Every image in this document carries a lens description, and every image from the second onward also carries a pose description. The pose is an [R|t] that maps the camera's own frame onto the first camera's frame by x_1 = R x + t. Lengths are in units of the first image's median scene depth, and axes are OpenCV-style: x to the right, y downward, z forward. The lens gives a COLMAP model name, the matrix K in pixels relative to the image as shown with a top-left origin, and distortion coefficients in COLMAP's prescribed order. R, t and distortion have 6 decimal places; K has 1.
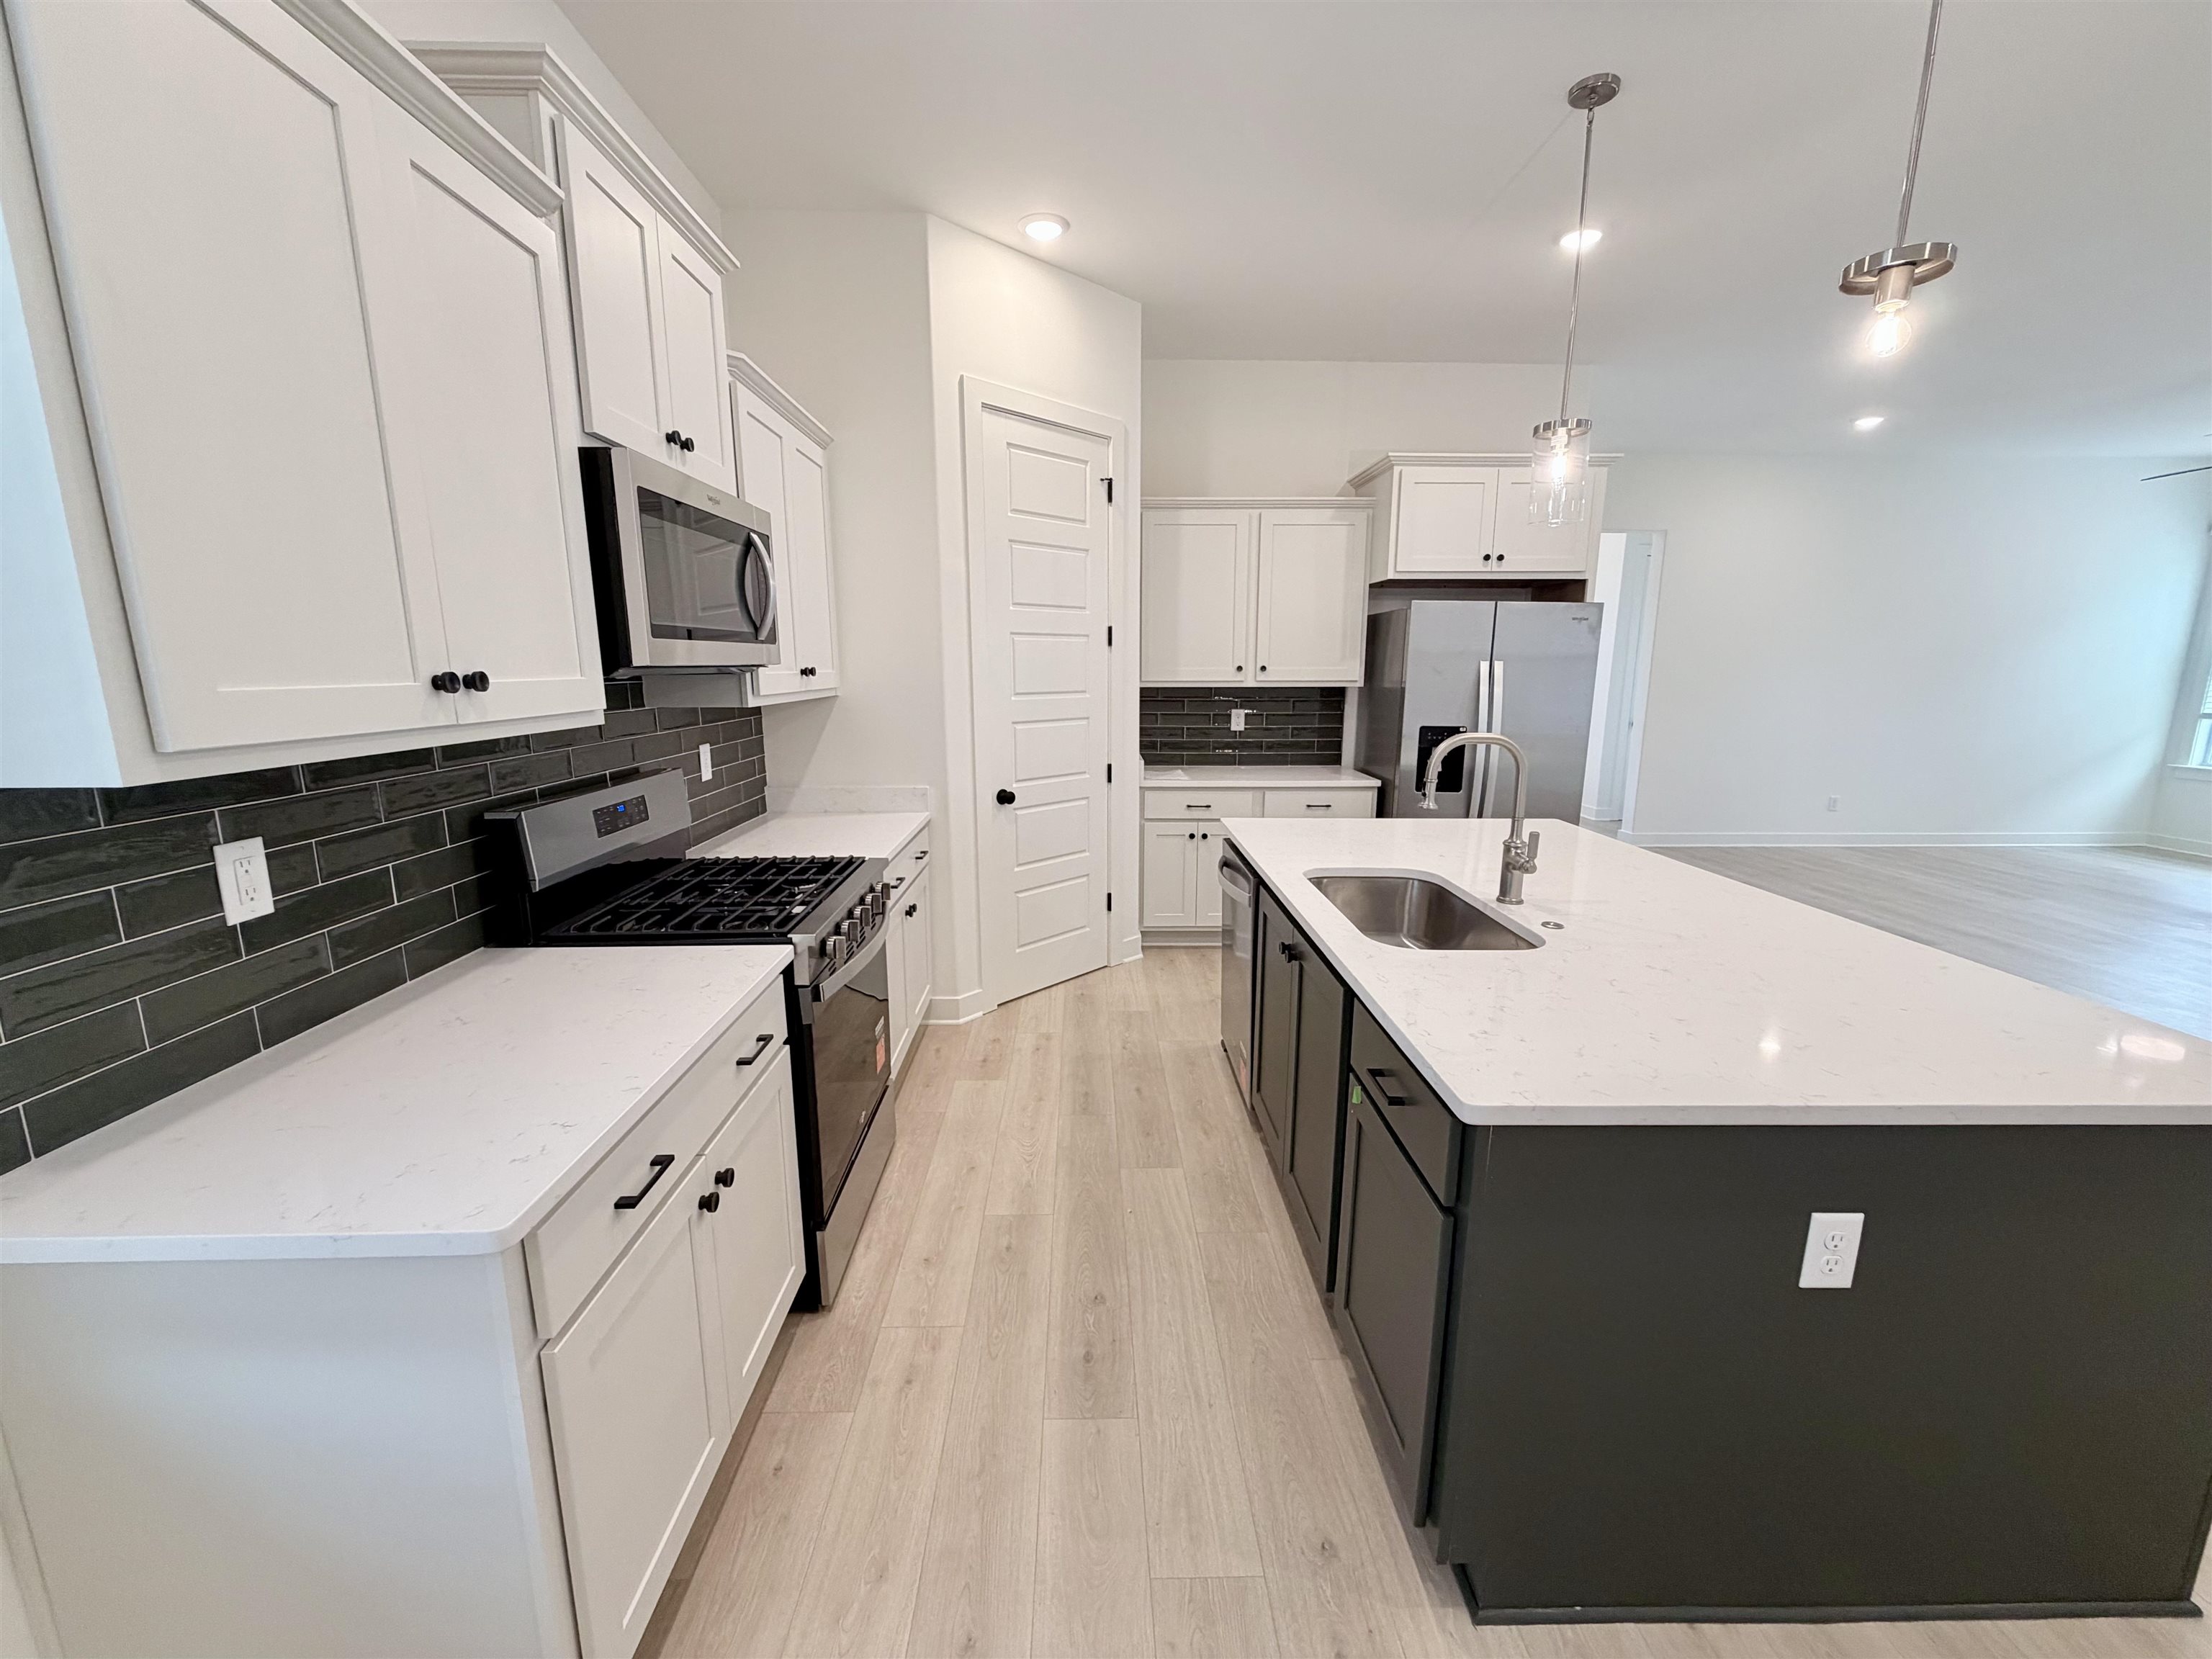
lens RADIAL K [[883.2, 0, 1107.8], [0, 883.2, 826.2], [0, 0, 1]] dist [0.001410, -0.000108]
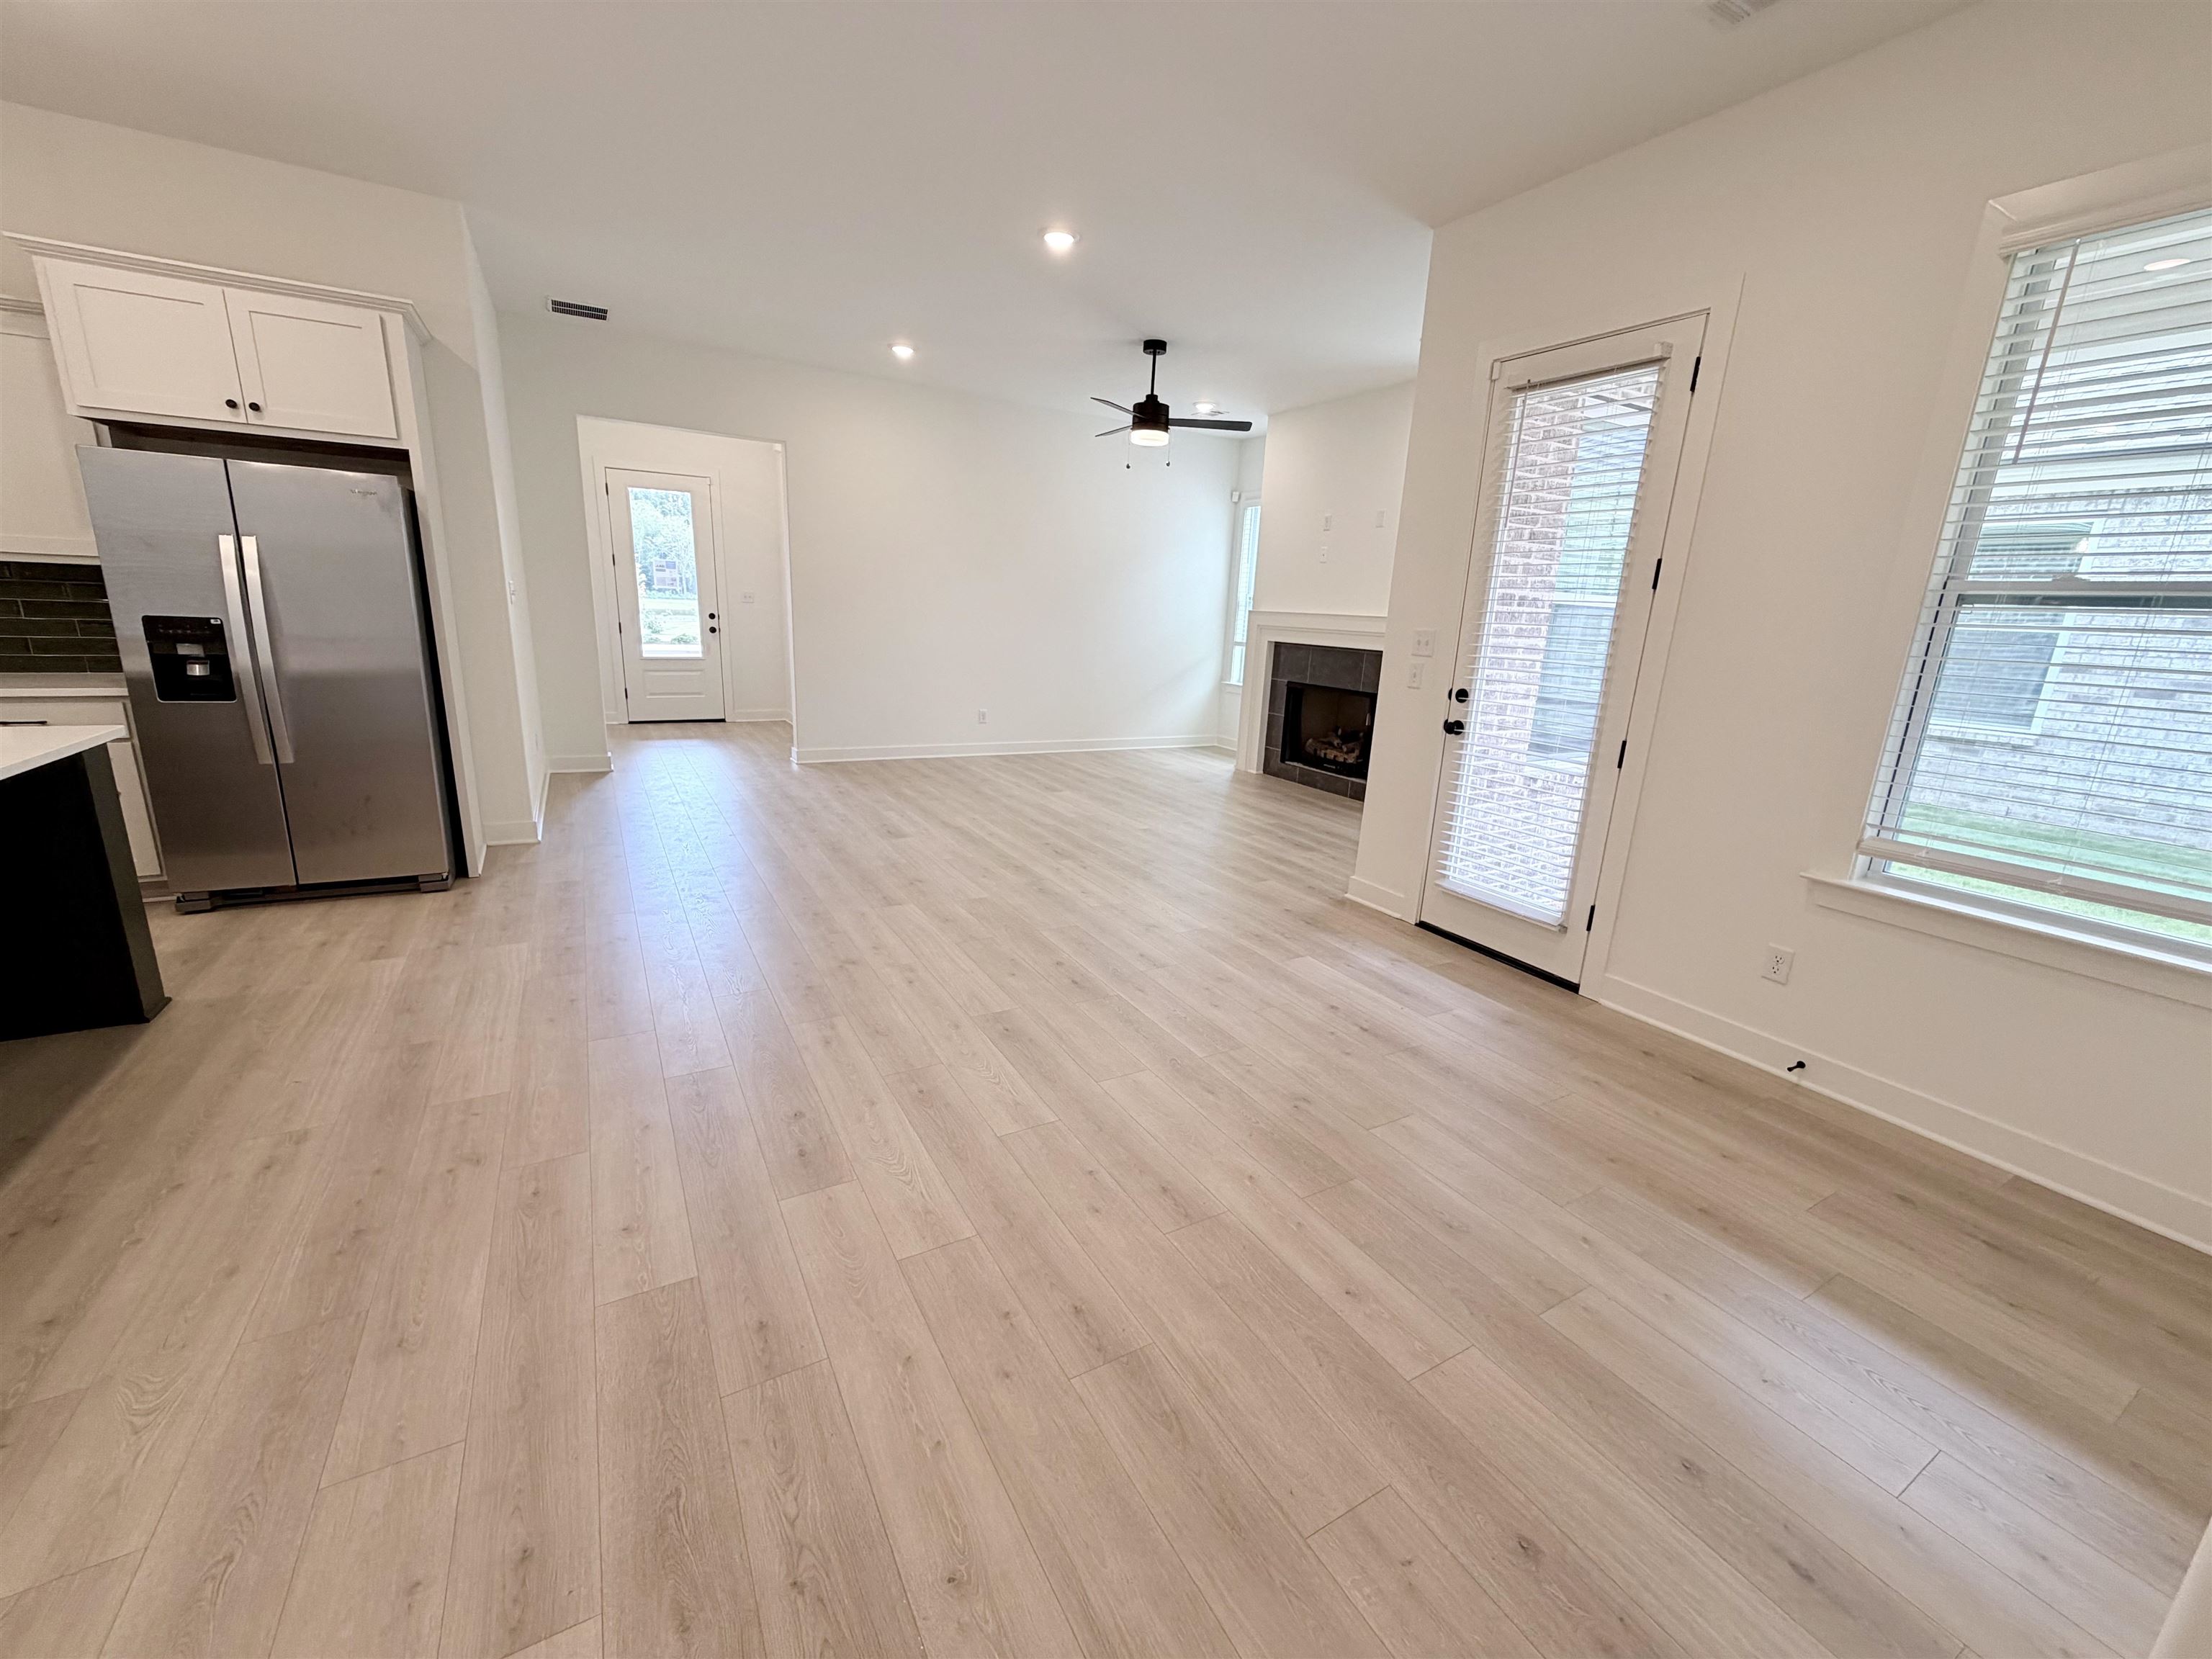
lens RADIAL K [[876.2, 0, 1106.0], [0, 876.2, 829.5], [0, 0, 1]] dist [-0.000870, -0.000196]
pose [[0.875793, -0.080120, 0.475991, 0.758525], [0.042787, 0.995132, 0.088779, 0.044515], [-0.480787, -0.057386, 0.874957, -0.099110]]
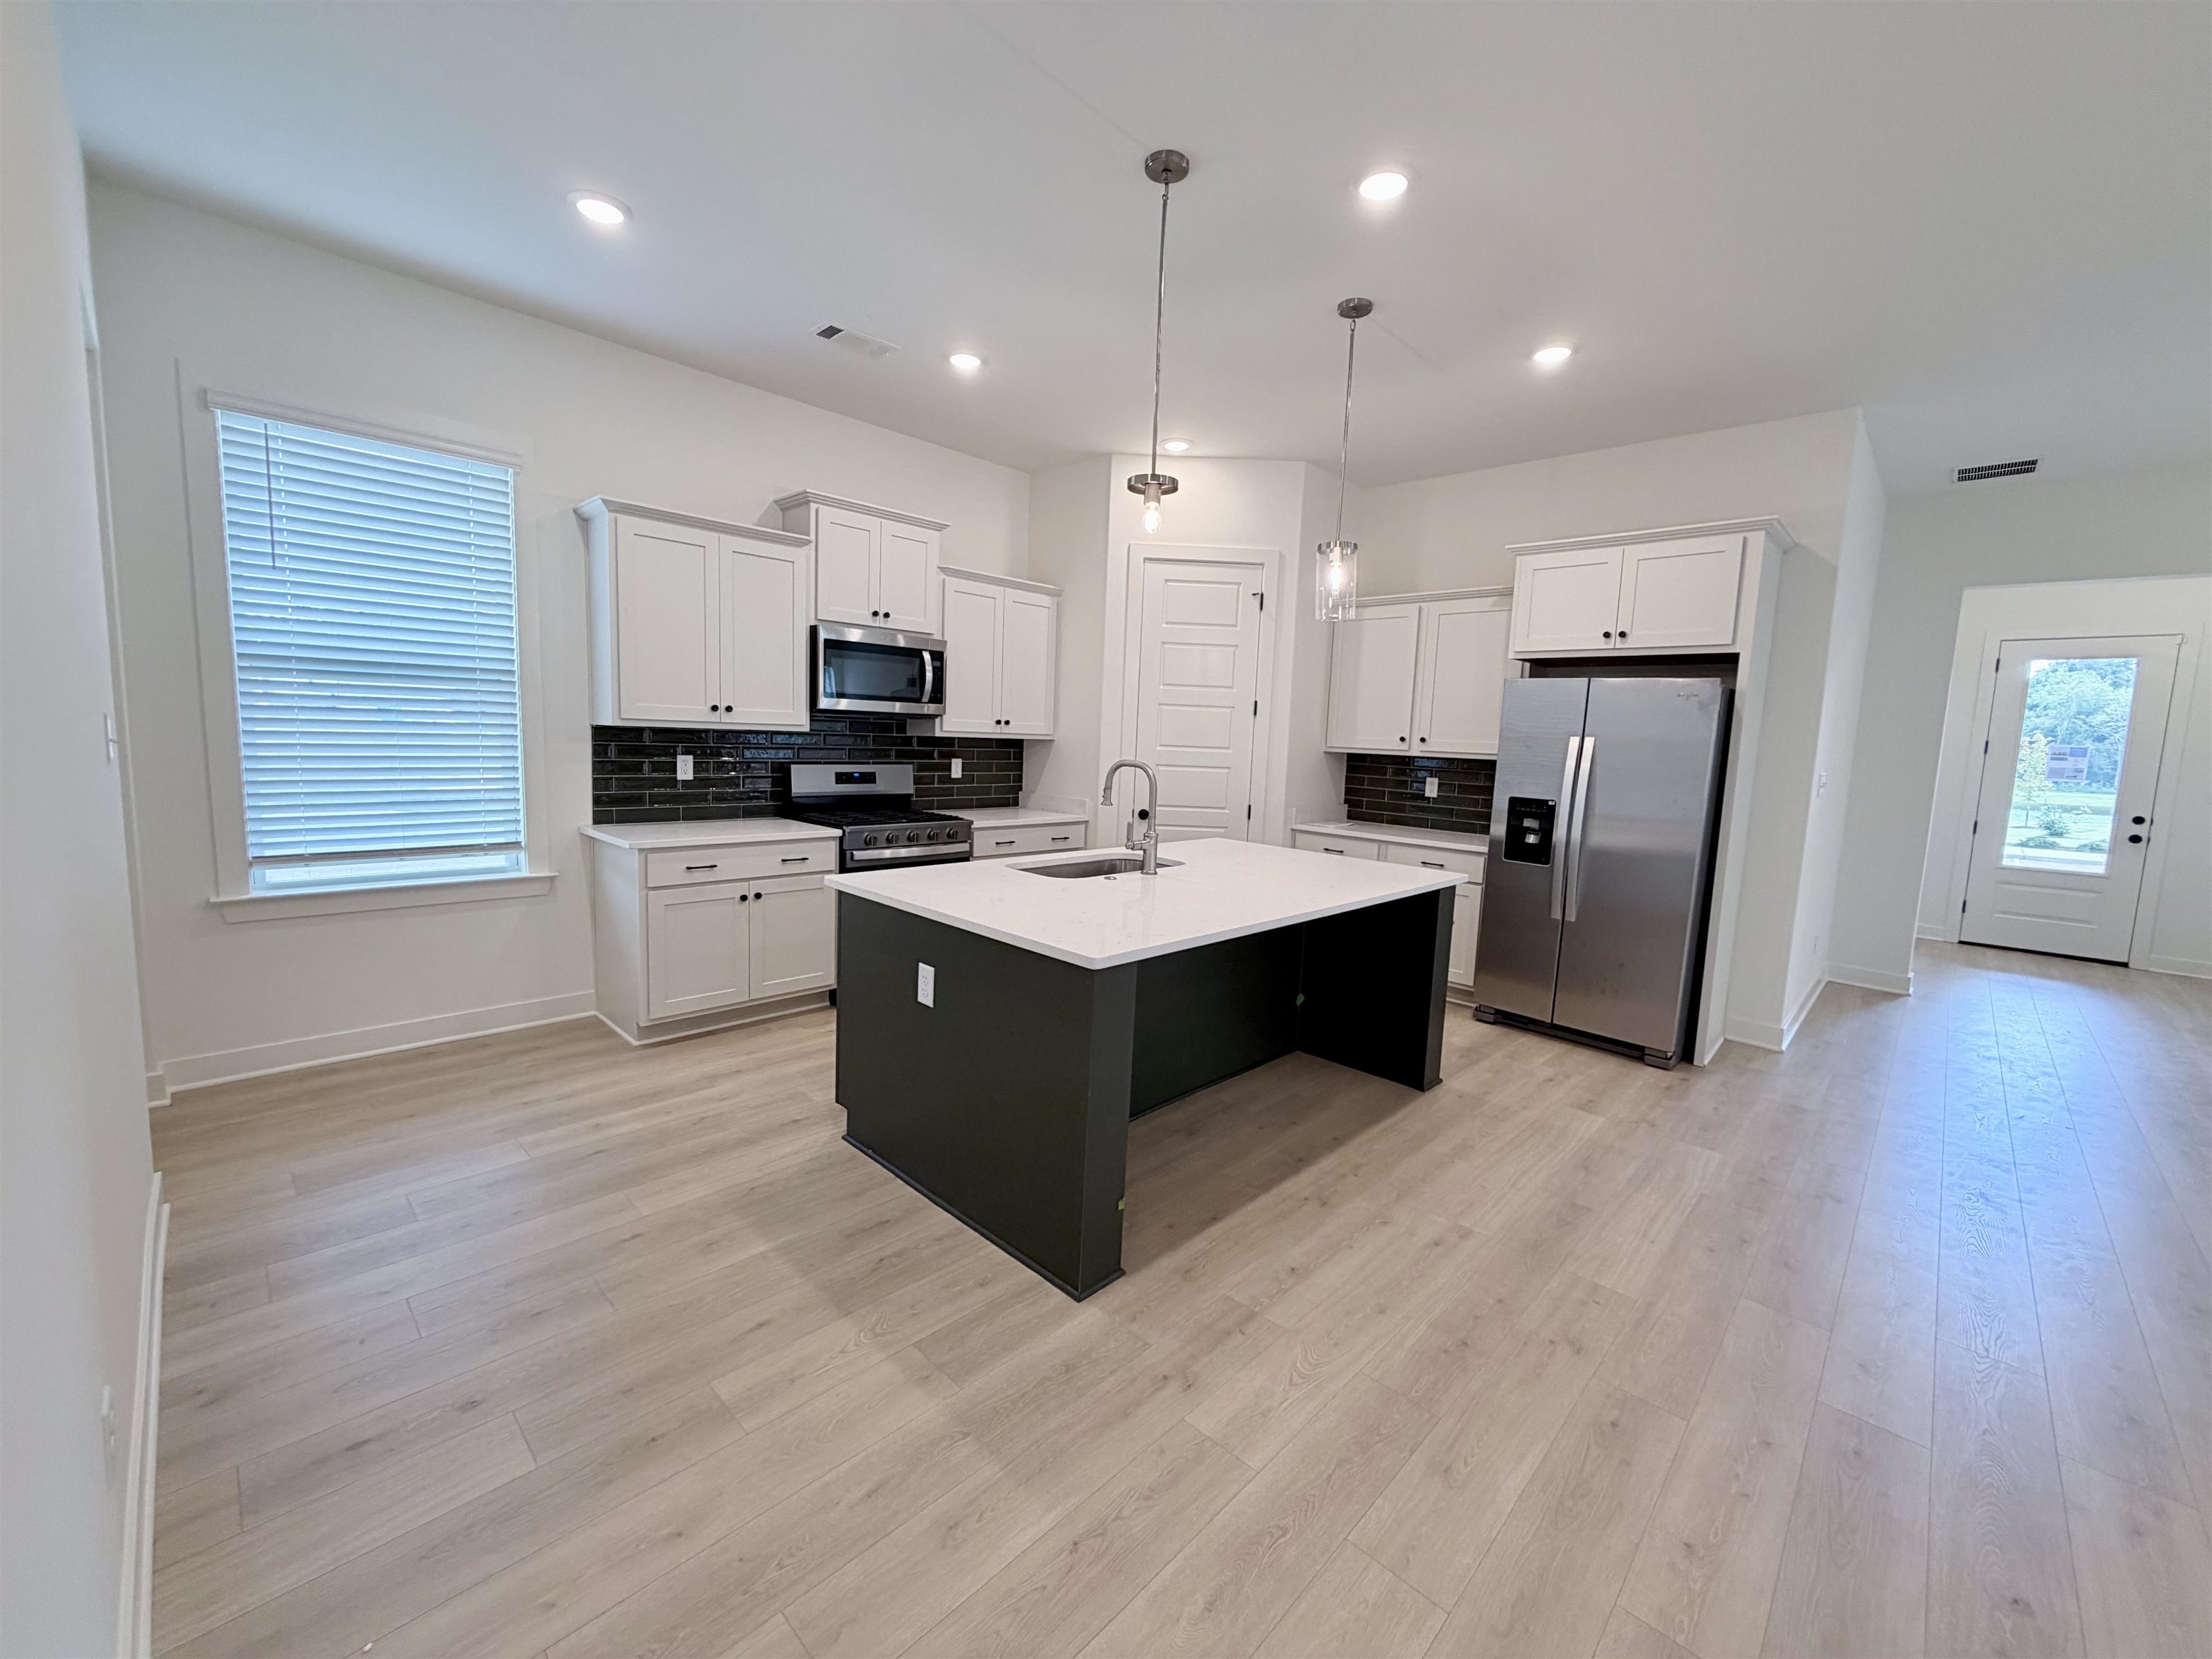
lens RADIAL K [[883.2, 0, 1107.8], [0, 883.2, 826.2], [0, 0, 1]] dist [0.001410, -0.000108]
pose [[0.702477, 0.103173, -0.704188, 0.804190], [-0.170798, 0.984961, -0.026074, 0.031116], [0.690908, 0.138590, 0.709535, -0.066605]]
